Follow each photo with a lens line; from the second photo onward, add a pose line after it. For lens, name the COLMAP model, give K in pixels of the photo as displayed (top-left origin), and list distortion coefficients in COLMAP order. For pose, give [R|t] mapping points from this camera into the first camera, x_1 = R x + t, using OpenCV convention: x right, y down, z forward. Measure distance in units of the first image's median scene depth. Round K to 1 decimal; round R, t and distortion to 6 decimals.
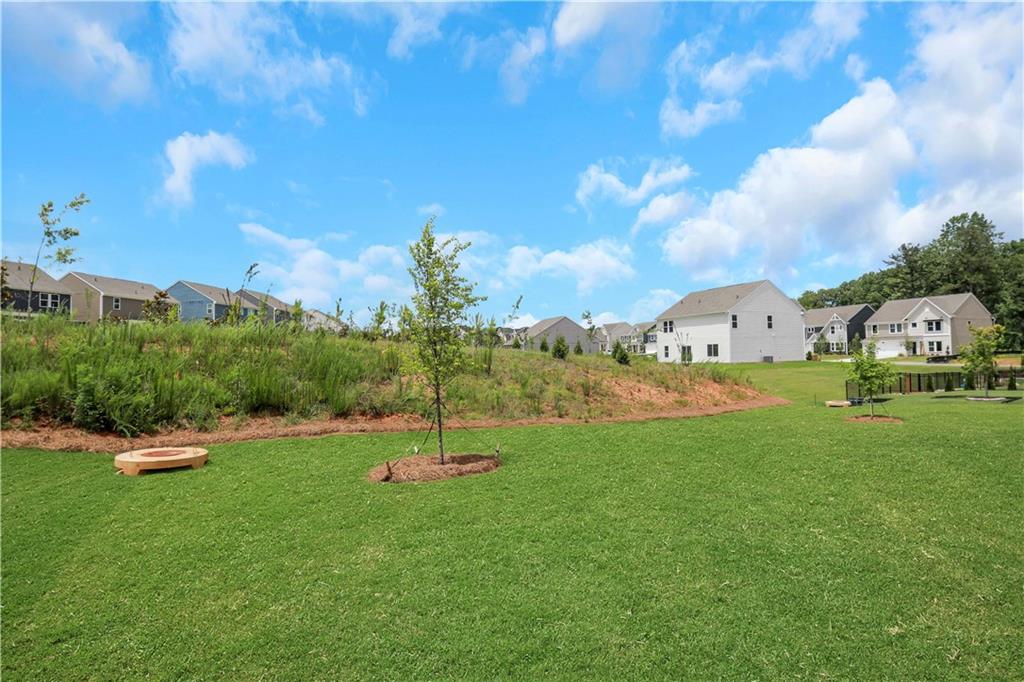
lens RADIAL K [[499.8, 0, 514.0], [0, 499.8, 334.7], [0, 0, 1]] dist [-0.001086, -0.000315]
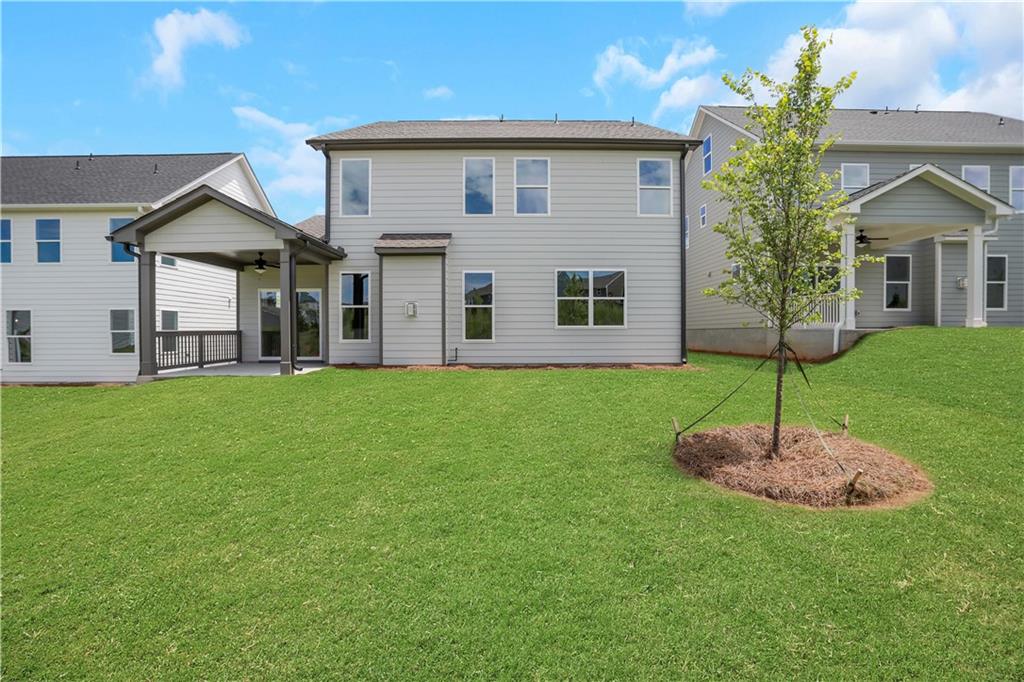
lens RADIAL K [[499.8, 0, 509.3], [0, 499.8, 346.1], [0, 0, 1]] dist [-0.001086, -0.000315]
pose [[0.999927, 0.011809, 0.002459, -0.015844], [-0.011851, 0.999772, 0.017776, 0.111230], [-0.002249, -0.017804, 0.999839, 0.030371]]
